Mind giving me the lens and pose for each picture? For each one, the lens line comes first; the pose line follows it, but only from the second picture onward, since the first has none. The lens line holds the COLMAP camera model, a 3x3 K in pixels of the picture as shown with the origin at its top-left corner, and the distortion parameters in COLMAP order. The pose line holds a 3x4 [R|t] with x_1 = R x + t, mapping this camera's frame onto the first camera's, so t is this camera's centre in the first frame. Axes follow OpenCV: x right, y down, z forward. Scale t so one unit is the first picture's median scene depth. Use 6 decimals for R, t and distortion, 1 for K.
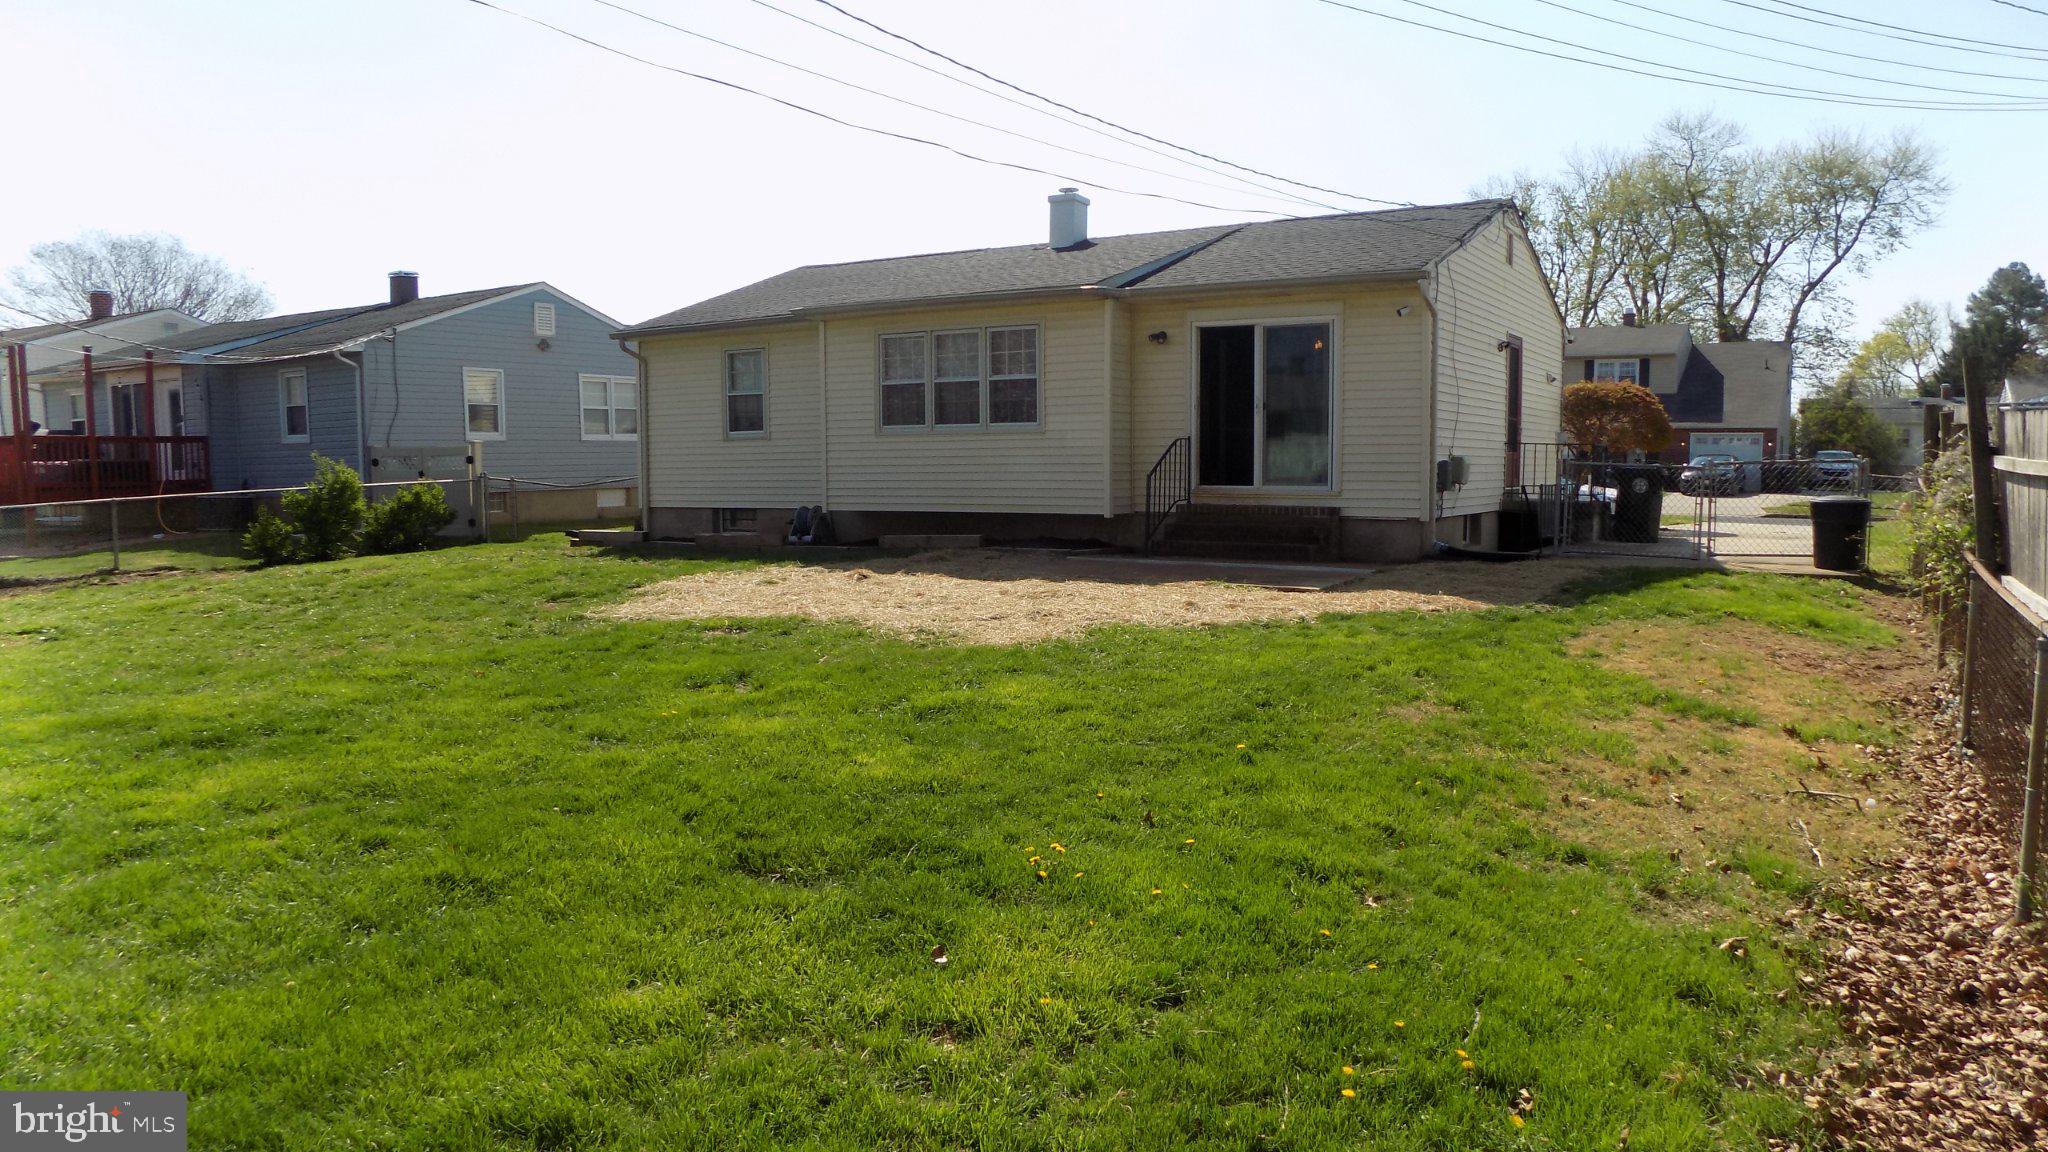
lens RADIAL K [[1358.8, 0, 1024.0], [0, 1358.8, 576.0], [0, 0, 1]] dist [-0.030554, 0.001523]
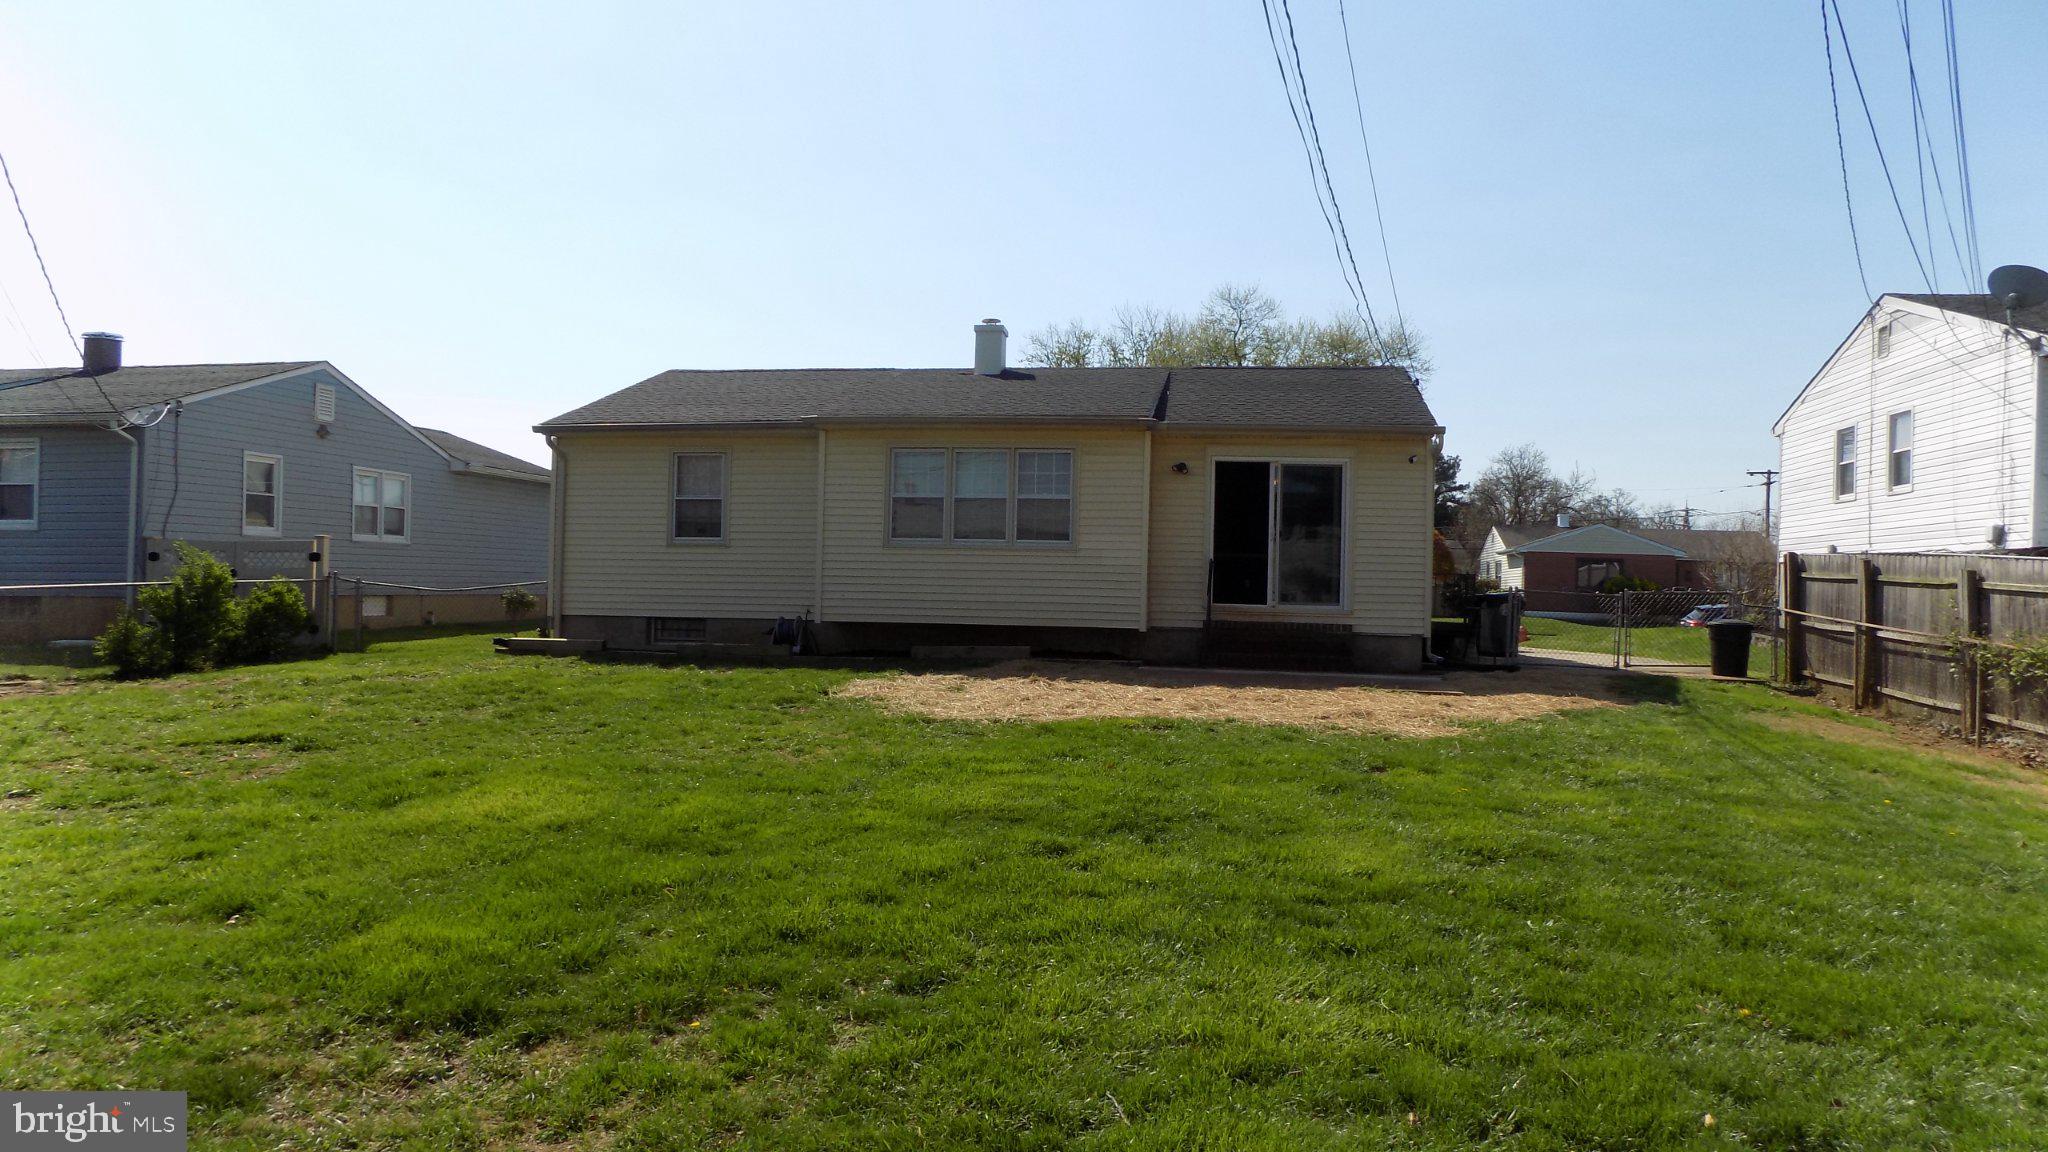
lens RADIAL K [[1408.4, 0, 1024.0], [0, 1408.4, 576.0], [0, 0, 1]] dist [-0.050524, 0.000950]
pose [[0.930124, 0.029155, 0.366086, -0.371168], [0.004831, 0.995786, -0.091579, 0.012662], [-0.367214, 0.086948, 0.926064, 0.000464]]
